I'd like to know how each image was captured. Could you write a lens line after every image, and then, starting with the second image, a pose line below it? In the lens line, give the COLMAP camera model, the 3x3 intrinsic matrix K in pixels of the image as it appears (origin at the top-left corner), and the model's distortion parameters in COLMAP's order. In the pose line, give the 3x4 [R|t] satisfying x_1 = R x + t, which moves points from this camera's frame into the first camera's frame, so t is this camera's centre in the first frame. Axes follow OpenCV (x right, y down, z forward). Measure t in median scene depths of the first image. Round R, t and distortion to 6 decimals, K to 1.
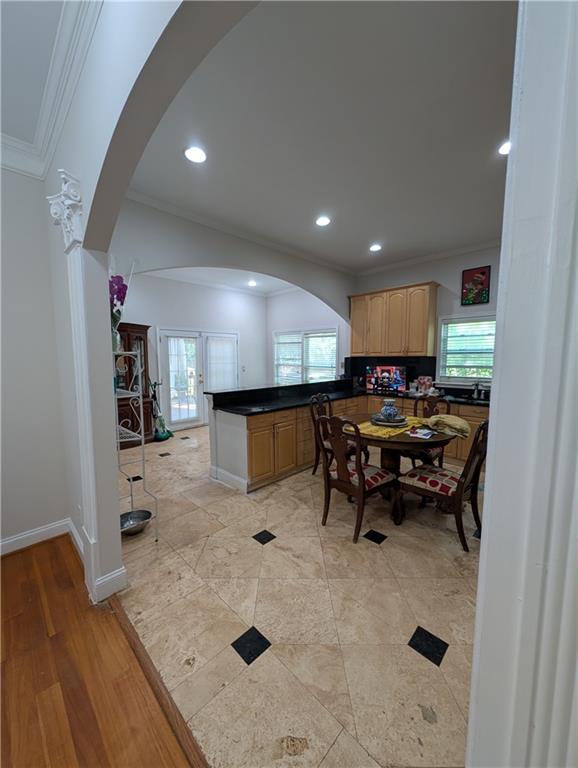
lens RADIAL K [[296.0, 0, 293.0], [0, 296.0, 385.7], [0, 0, 1]] dist [0.000889, 0.000135]
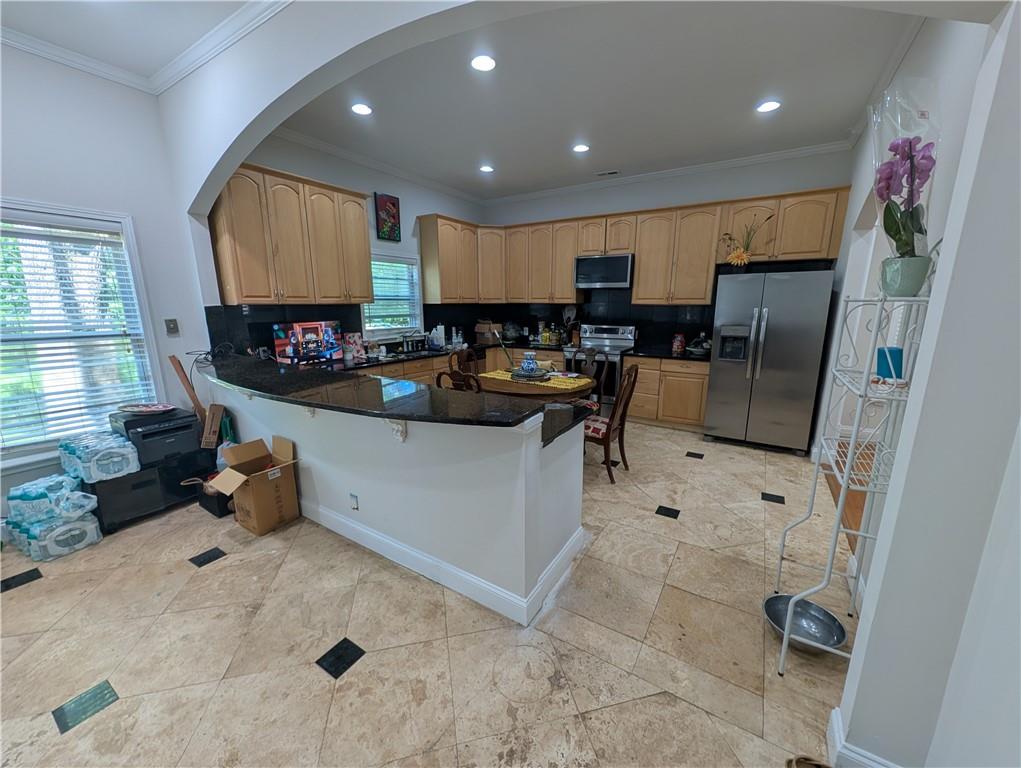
lens RADIAL K [[393.5, 0, 508.6], [0, 393.5, 386.2], [0, 0, 1]] dist [0.000889, 0.000135]
pose [[-0.198508, -0.200260, 0.959422, -0.600361], [0.098660, 0.969848, 0.222850, -0.090499], [-0.975121, 0.138894, -0.172765, 0.921549]]
